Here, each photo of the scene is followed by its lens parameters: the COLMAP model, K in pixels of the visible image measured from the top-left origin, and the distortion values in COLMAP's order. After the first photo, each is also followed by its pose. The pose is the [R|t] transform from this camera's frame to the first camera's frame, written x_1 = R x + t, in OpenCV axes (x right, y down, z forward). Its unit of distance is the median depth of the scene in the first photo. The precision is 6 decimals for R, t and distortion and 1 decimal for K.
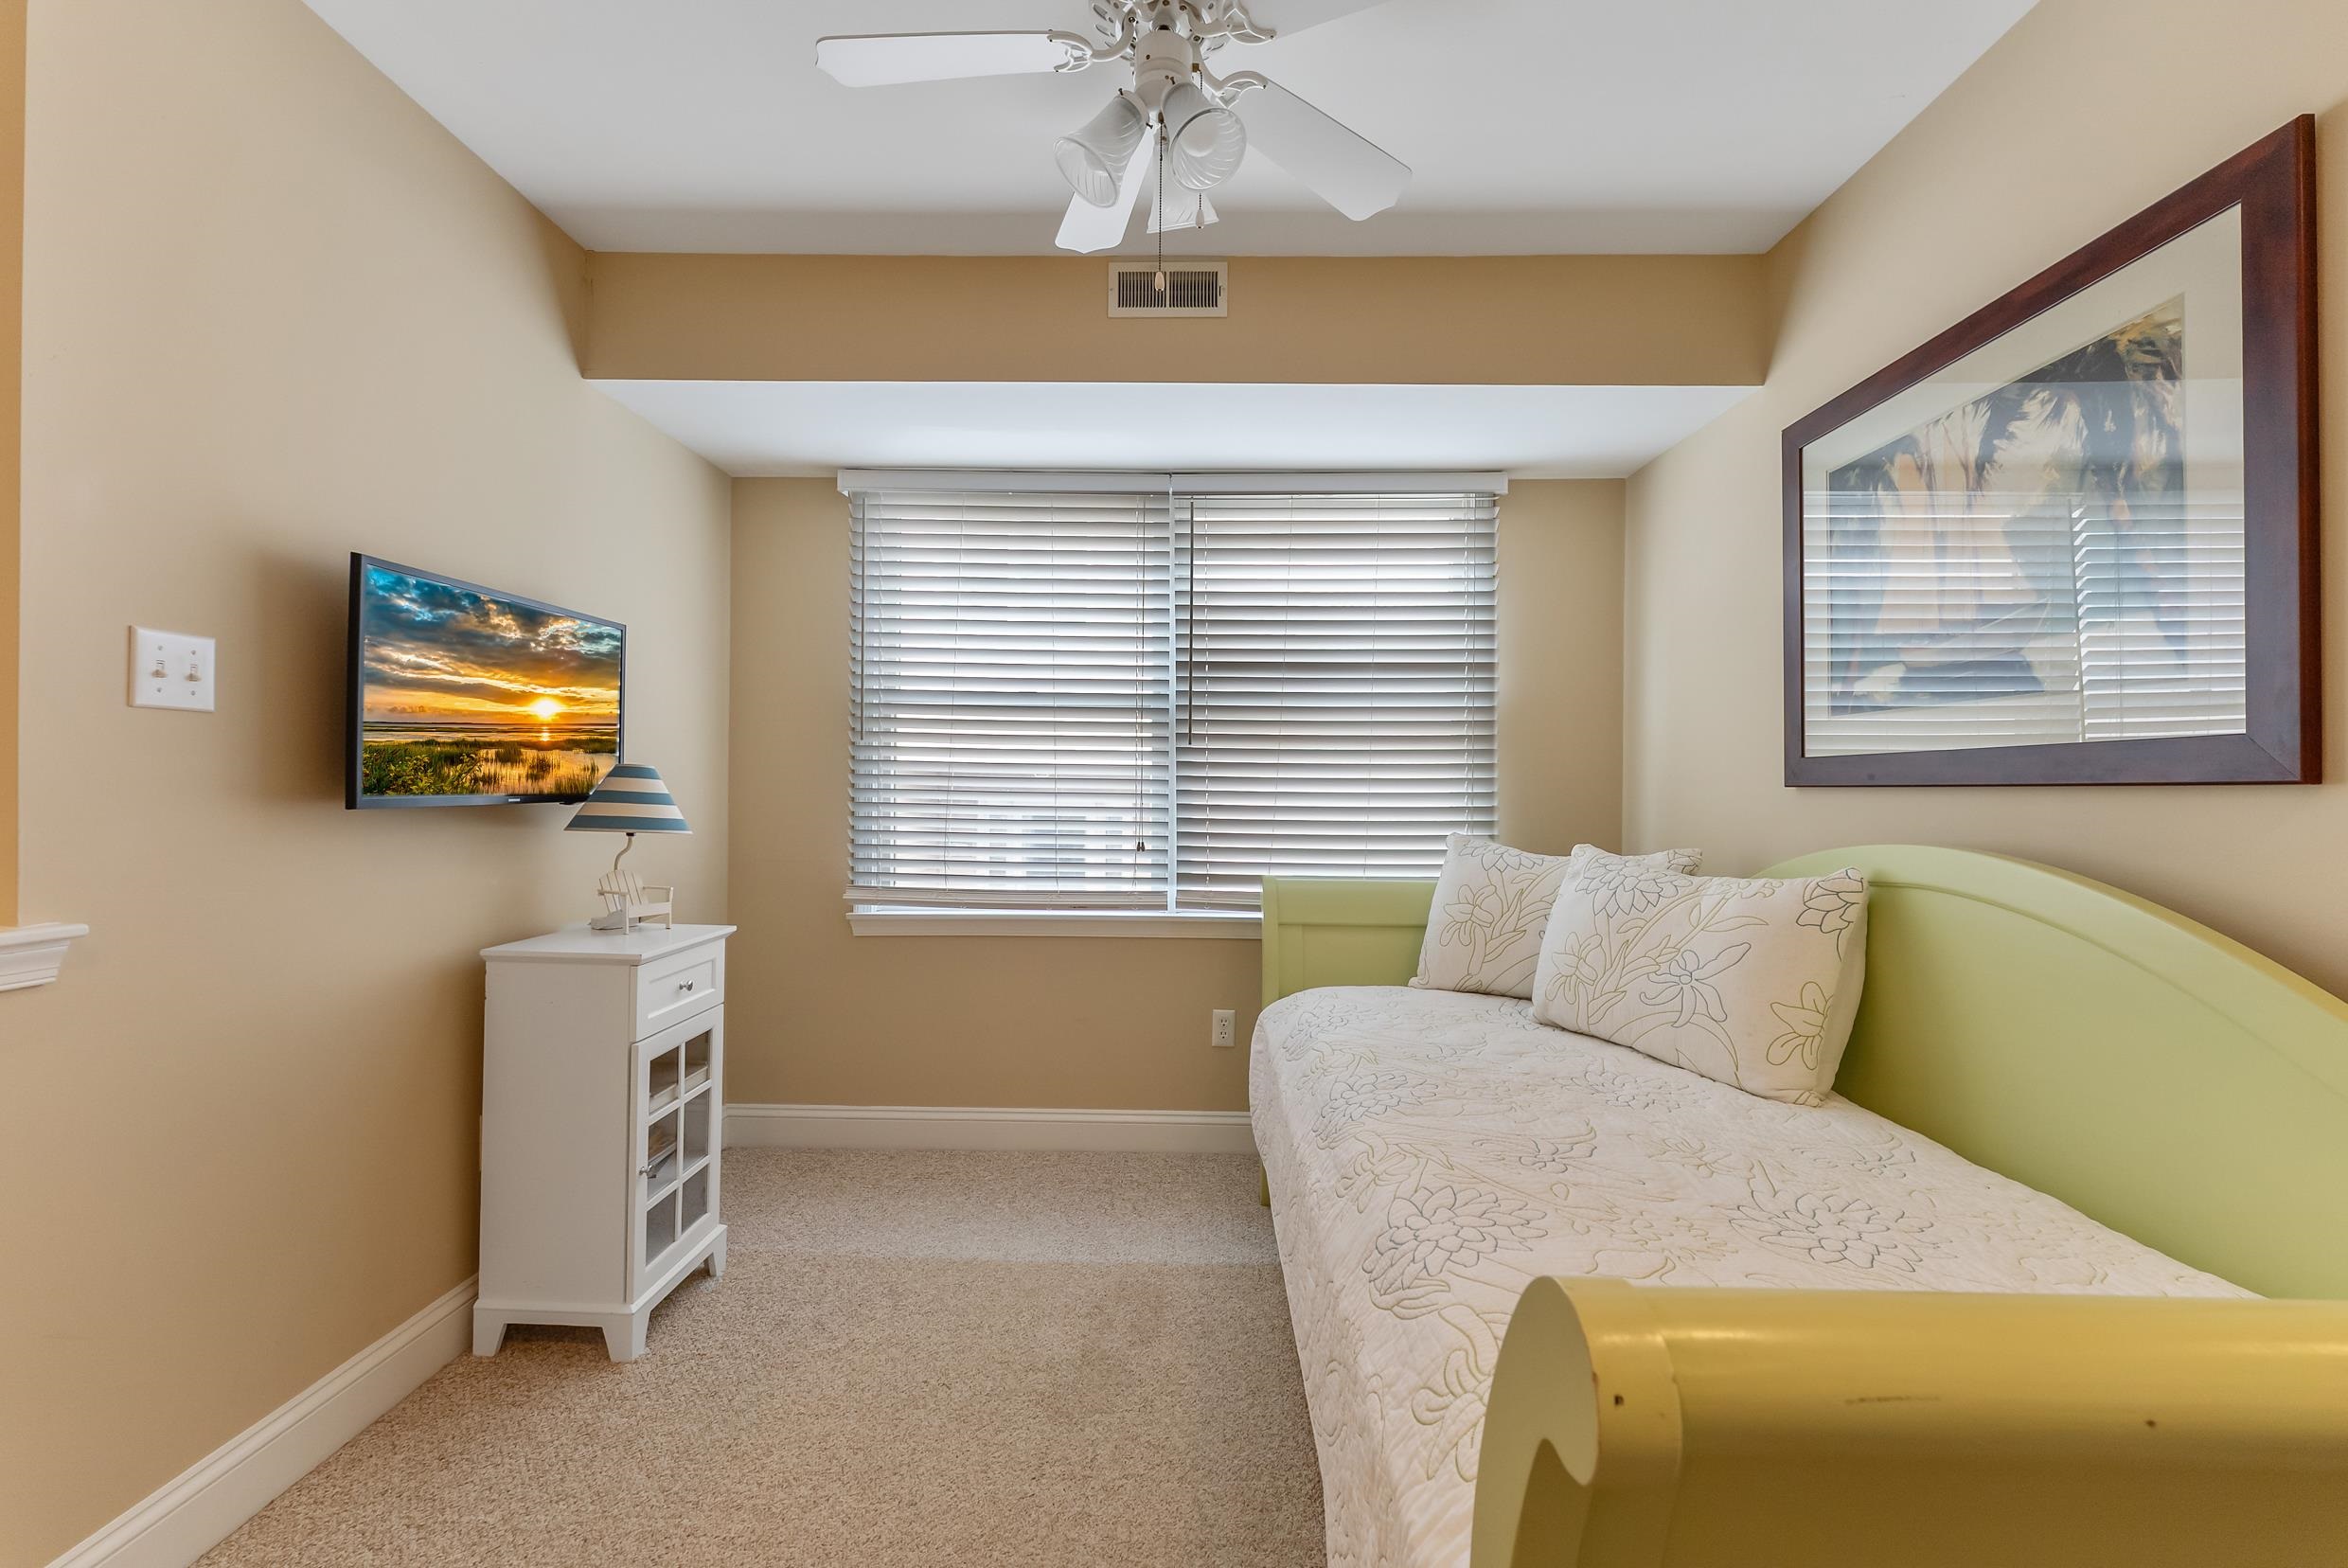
lens RADIAL K [[962.7, 0, 1161.9], [0, 962.7, 780.1], [0, 0, 1]] dist [-0.004025, -0.000513]
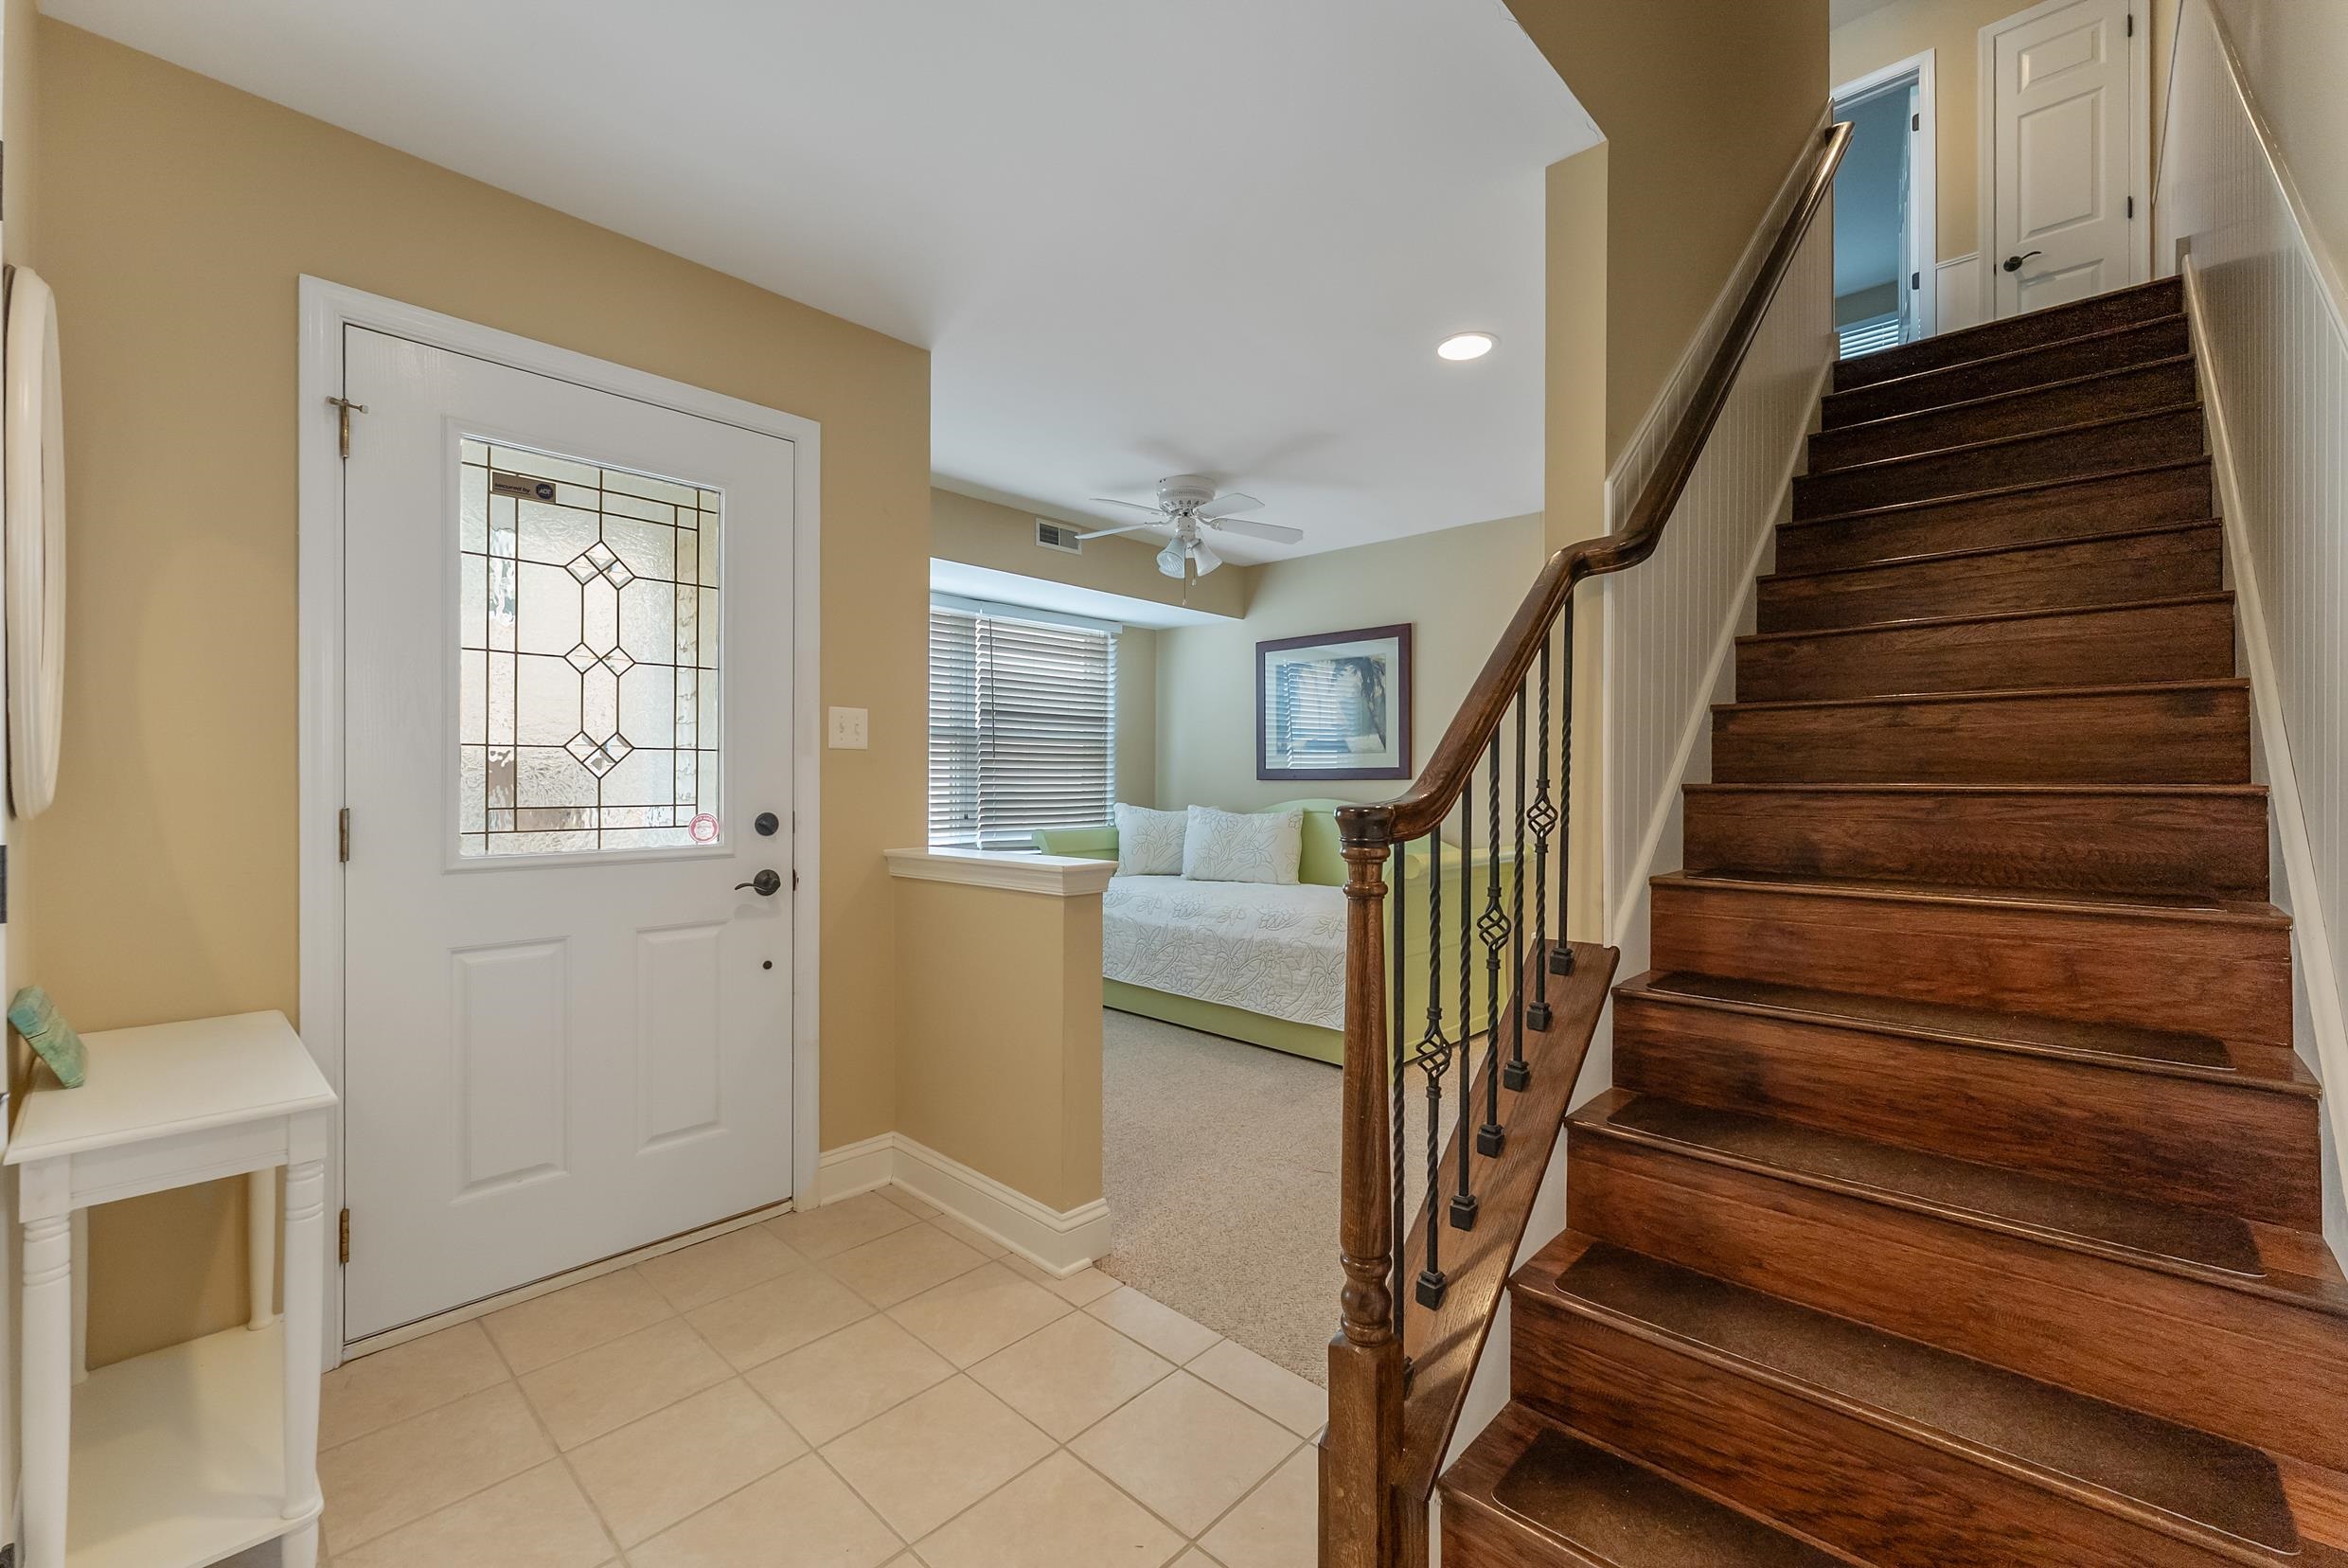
lens RADIAL K [[962.7, 0, 1189.4], [0, 962.7, 779.9], [0, 0, 1]] dist [-0.004025, -0.000513]
pose [[0.659970, -0.005695, 0.751271, -1.463876], [-0.002388, 0.999950, 0.009678, -0.019261], [-0.751289, -0.008181, 0.659923, -0.601161]]
